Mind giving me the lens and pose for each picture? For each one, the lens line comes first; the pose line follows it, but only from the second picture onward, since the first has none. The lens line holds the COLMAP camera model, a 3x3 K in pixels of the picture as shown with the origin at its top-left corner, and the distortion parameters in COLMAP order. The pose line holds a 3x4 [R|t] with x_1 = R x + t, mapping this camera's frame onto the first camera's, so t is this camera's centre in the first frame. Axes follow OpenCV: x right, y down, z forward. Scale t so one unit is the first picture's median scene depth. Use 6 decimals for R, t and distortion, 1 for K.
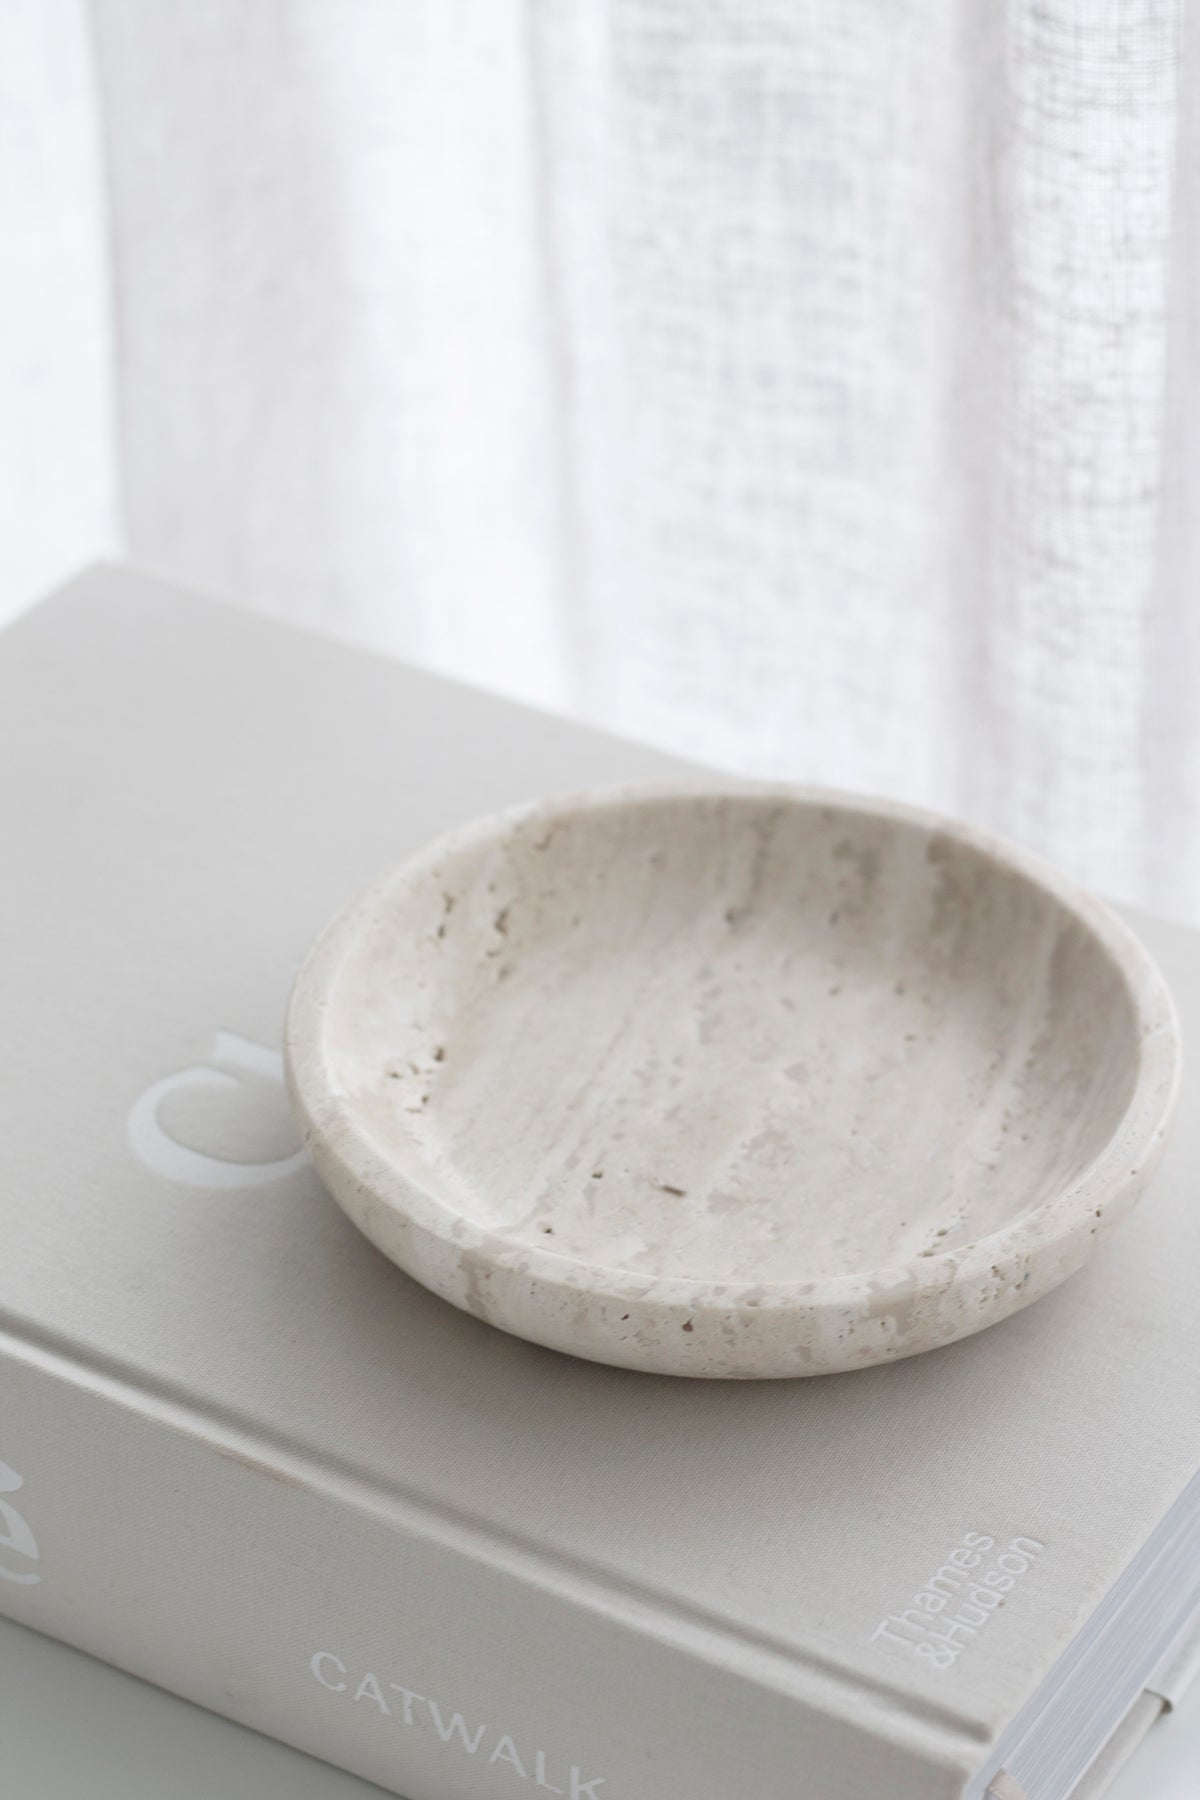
lens RADIAL K [[4518.9, 0, 600.5], [0, 4518.9, 901.5], [0, 0, 1]] dist [-0.126759, 0.000000]
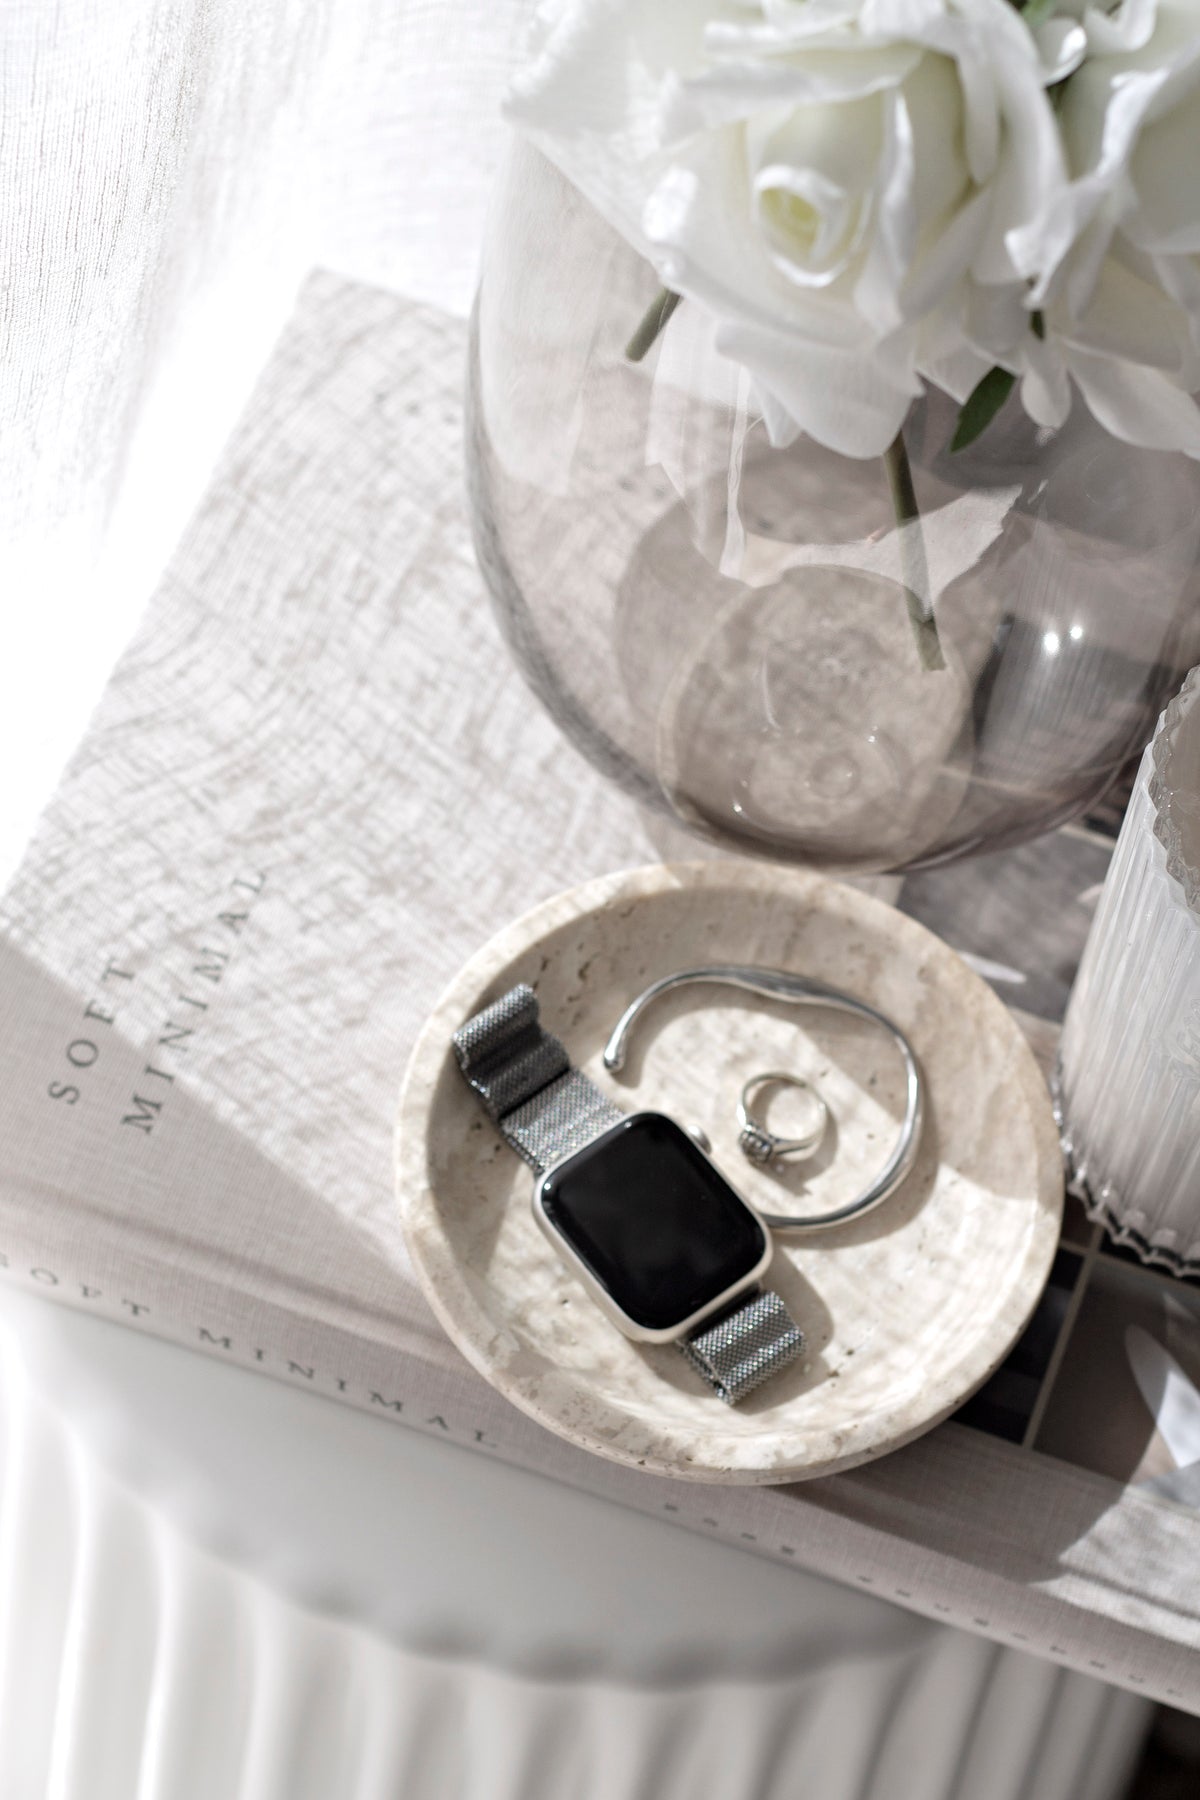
lens RADIAL K [[4518.9, 0, 587.6], [0, 4518.9, 902.0], [0, 0, 1]] dist [-0.126759, 0.000000]
pose [[0.984451, 0.175557, -0.006059, -0.017603], [-0.155106, 0.884928, 0.439140, -0.622202], [0.082456, -0.431372, 0.898398, -0.168359]]
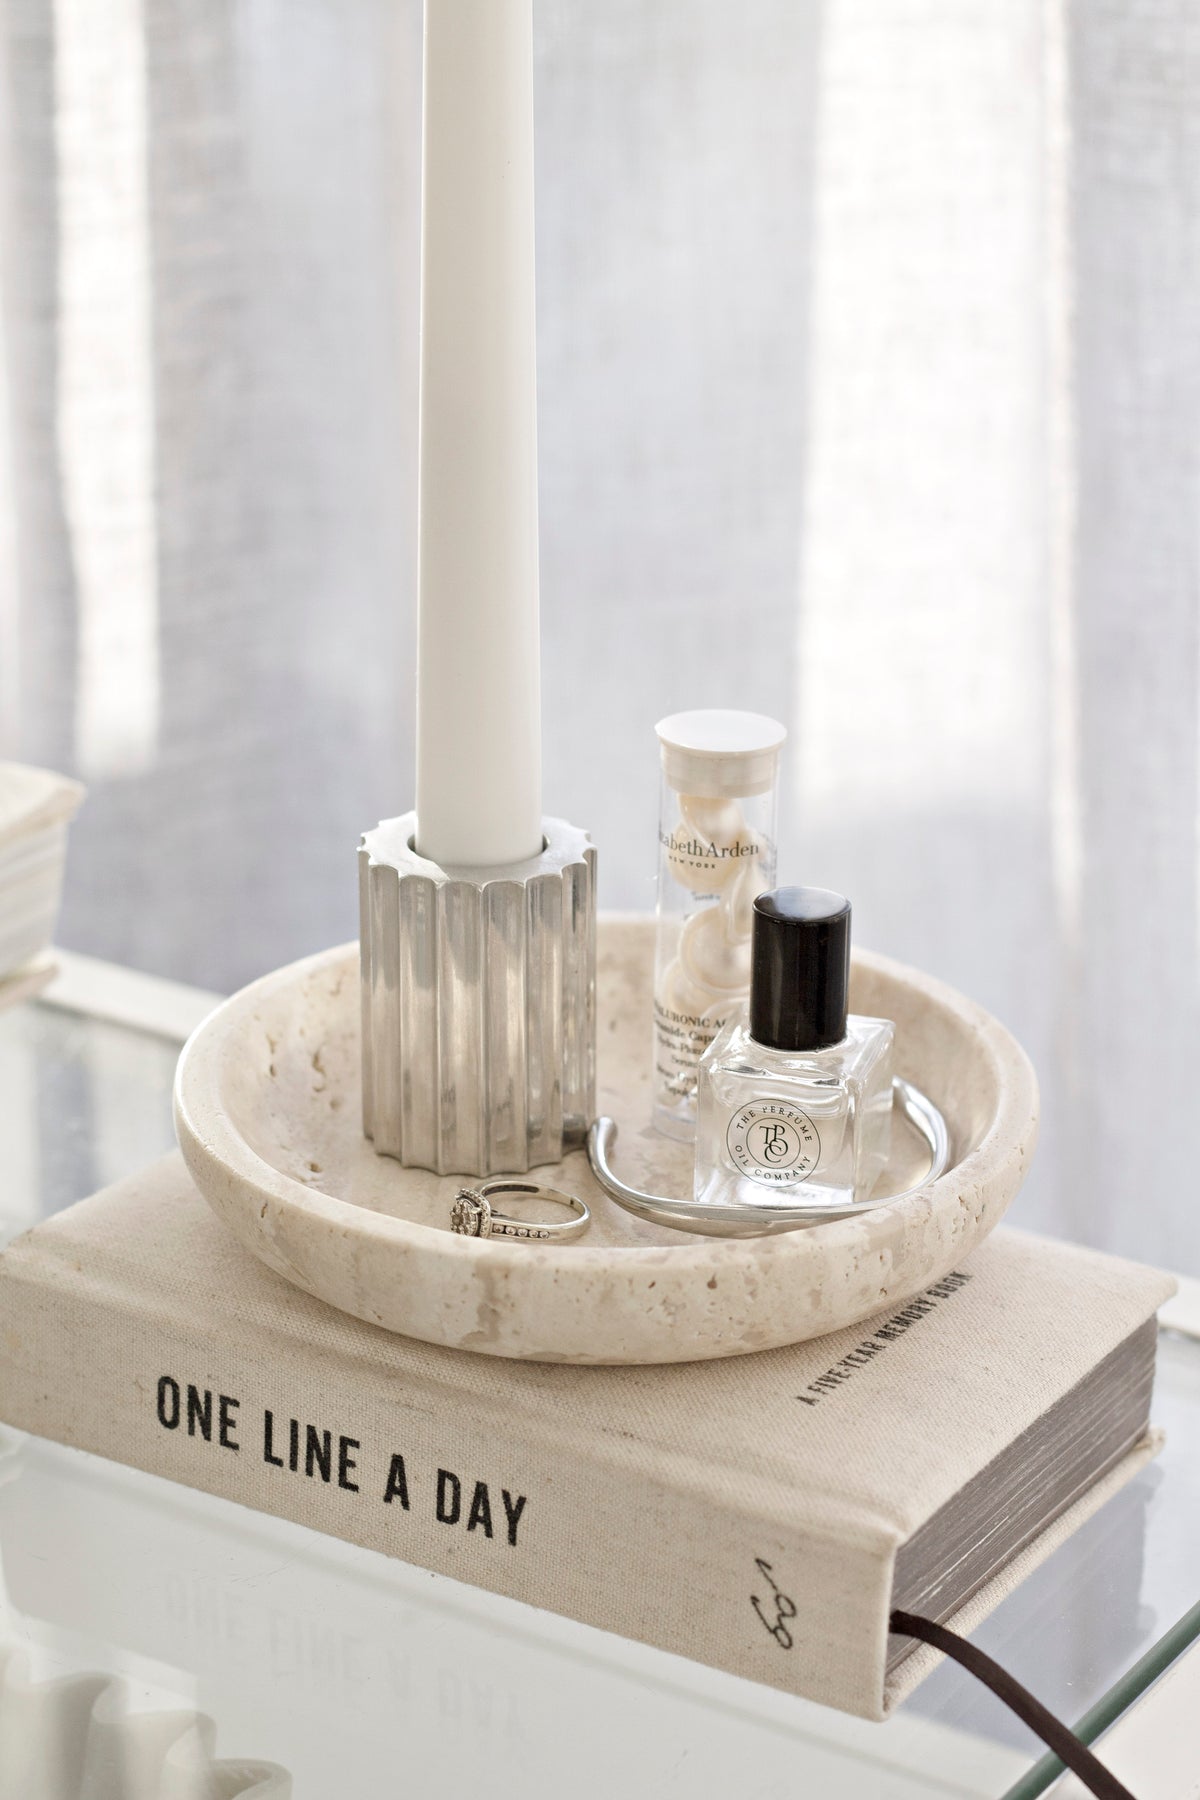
lens RADIAL K [[4518.9, 0, 604.0], [0, 4518.9, 898.6], [0, 0, 1]] dist [-0.126759, 0.000000]
pose [[0.943180, -0.123670, 0.308410, -0.289166], [0.188081, 0.963857, -0.188691, 0.185230], [-0.273928, 0.235976, 0.932351, 0.021875]]
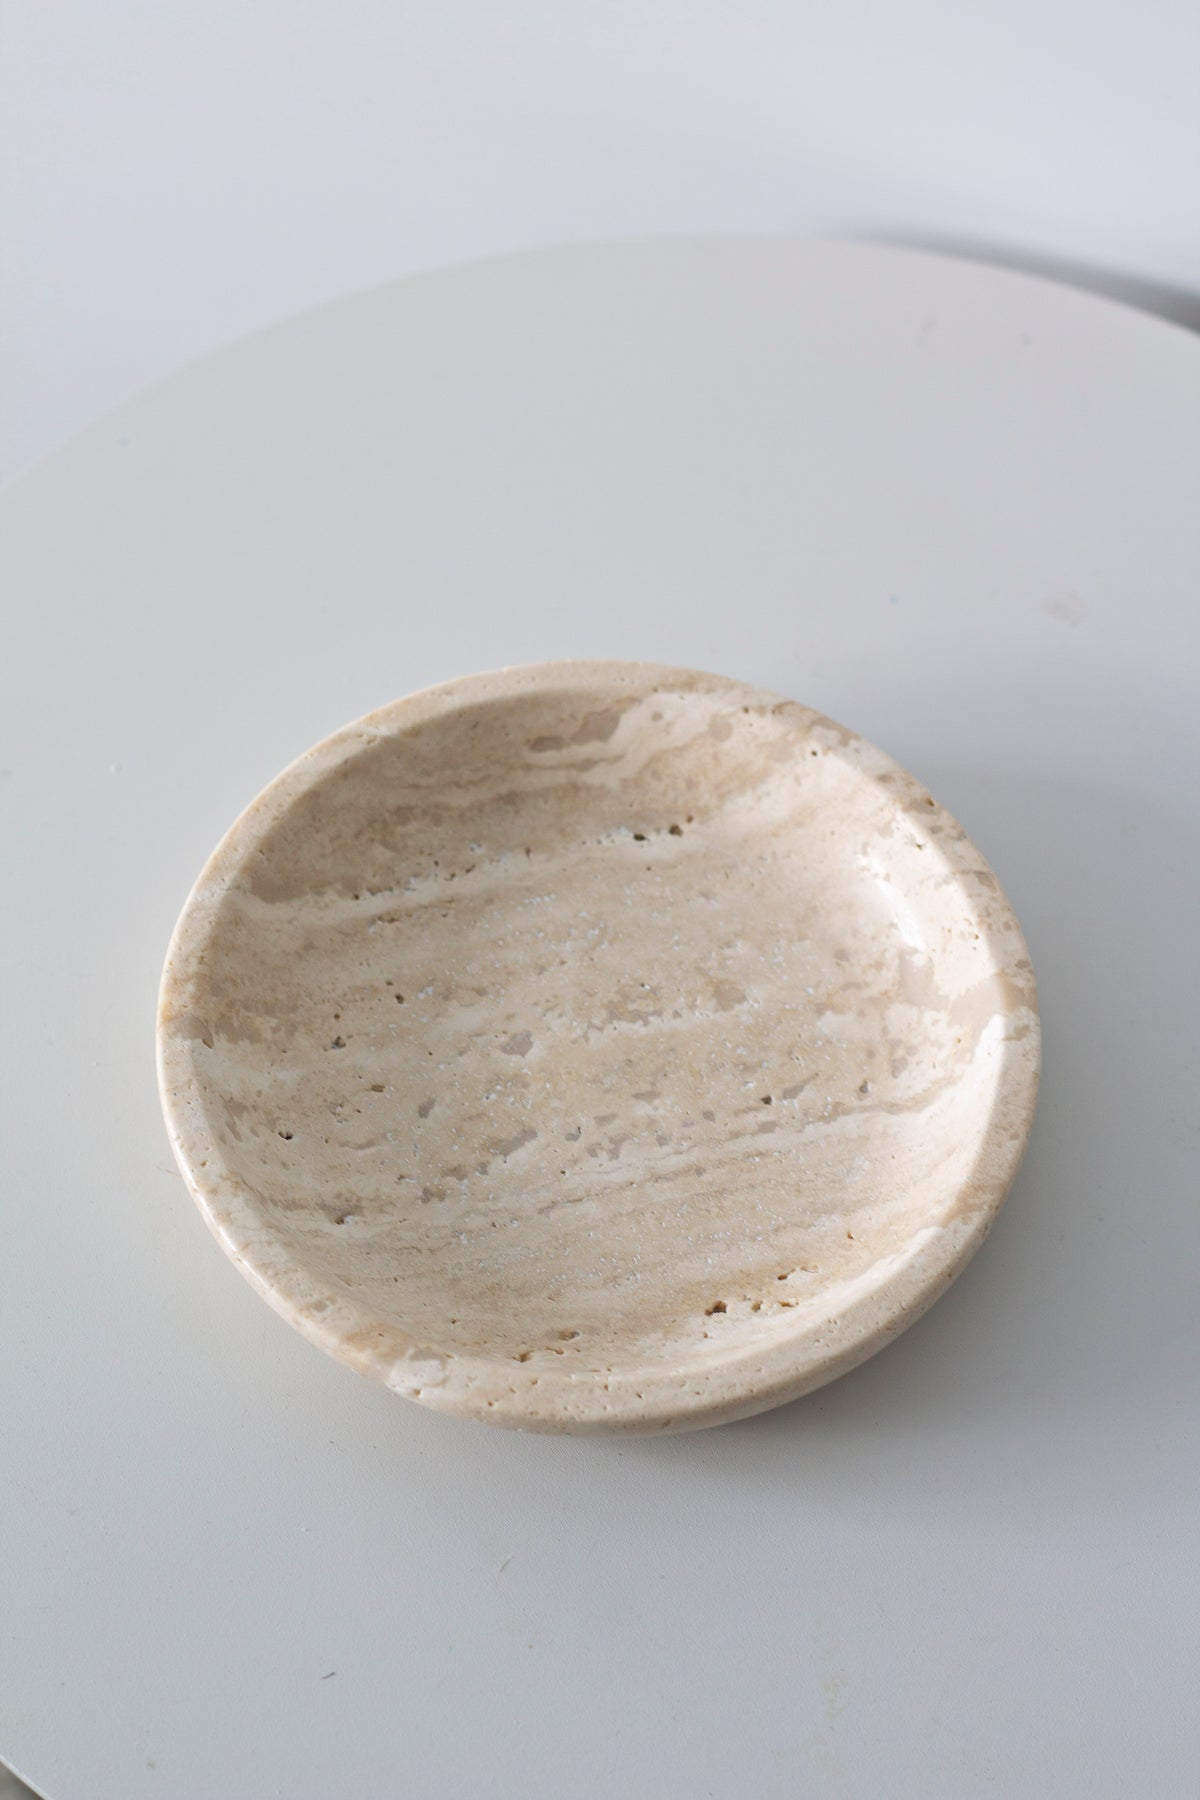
lens RADIAL K [[4518.9, 0, 601.7], [0, 4518.9, 901.7], [0, 0, 1]] dist [-0.126759, 0.000000]
pose [[-0.593514, -0.697385, 0.401741, -0.365283], [0.435706, 0.141274, 0.888933, -0.890462], [-0.676684, 0.702635, 0.220007, 0.762796]]
